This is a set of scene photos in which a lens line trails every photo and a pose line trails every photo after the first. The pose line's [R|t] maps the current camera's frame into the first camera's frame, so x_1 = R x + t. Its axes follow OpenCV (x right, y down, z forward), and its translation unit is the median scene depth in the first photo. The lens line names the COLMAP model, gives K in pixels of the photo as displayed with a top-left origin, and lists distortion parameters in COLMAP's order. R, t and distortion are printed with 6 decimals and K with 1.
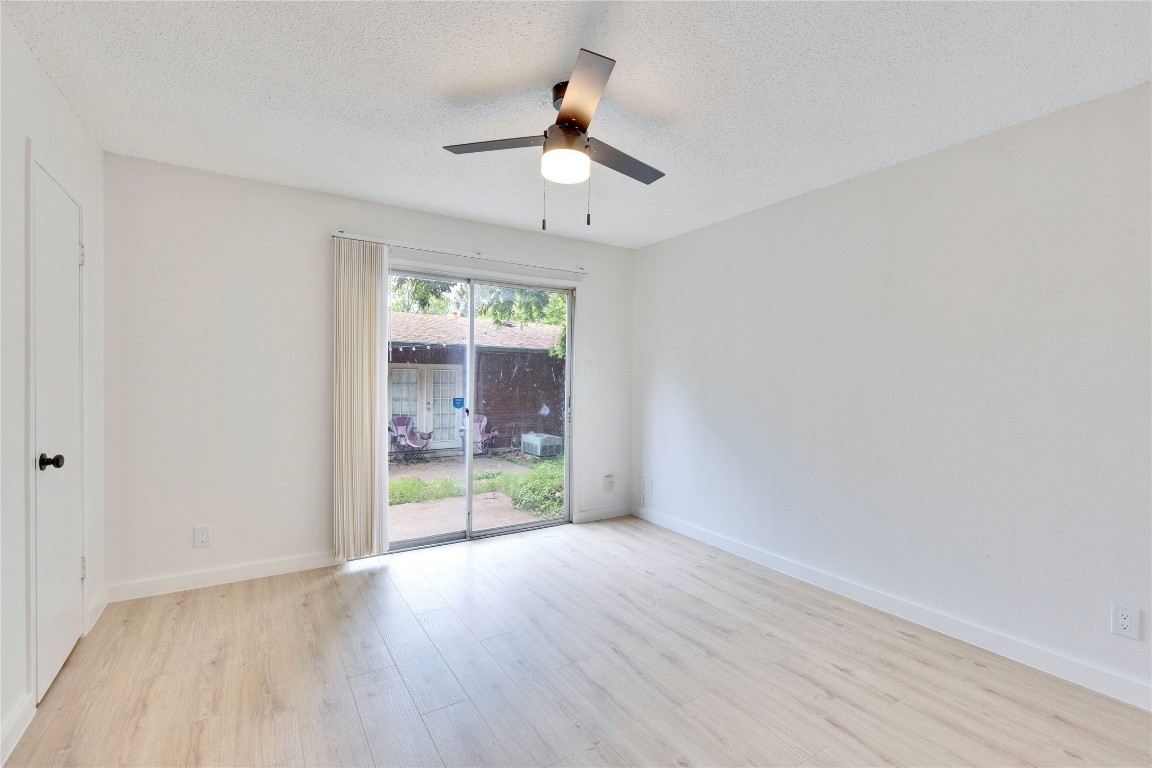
lens RADIAL K [[507.5, 0, 576.0], [0, 507.5, 384.0], [0, 0, 1]] dist [-0.000908, -0.000565]
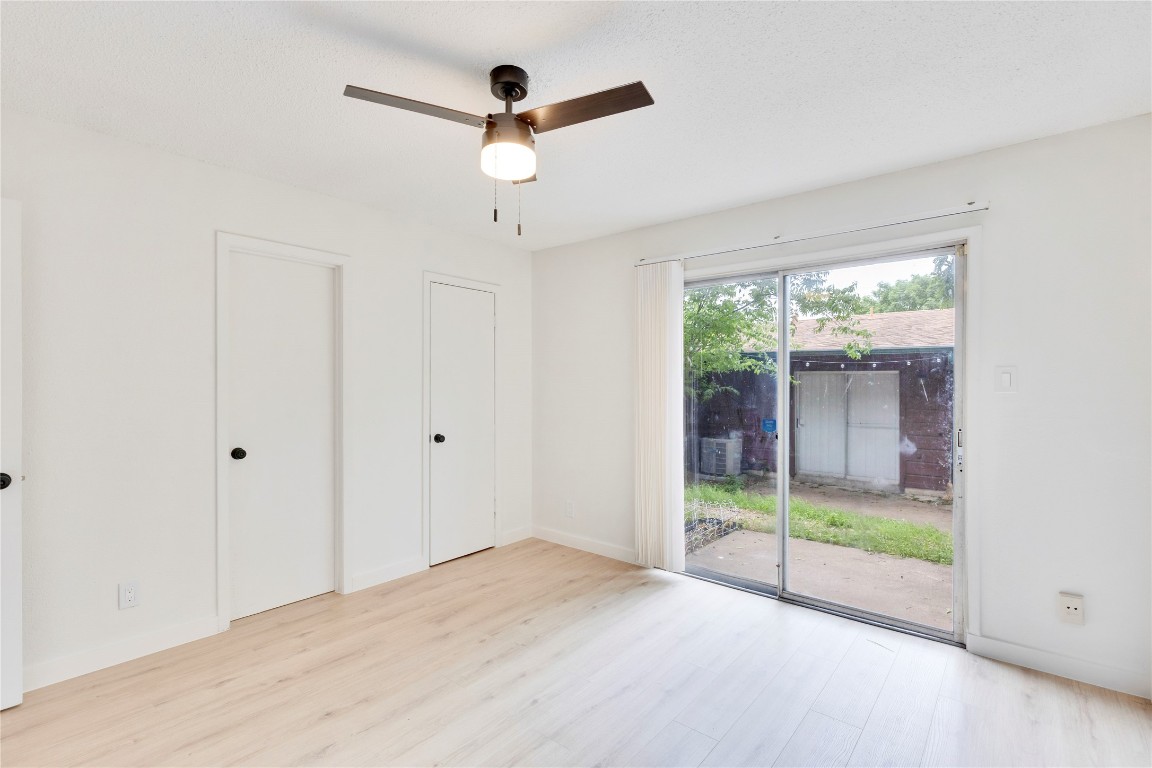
lens RADIAL K [[528.9, 0, 575.7], [0, 528.9, 387.1], [0, 0, 1]] dist [0.000352, -0.000413]
pose [[0.305907, -0.006258, -0.952041, 0.694510], [-0.015100, 0.999821, -0.011423, -0.013682], [0.951942, 0.017870, 0.305758, 0.634821]]
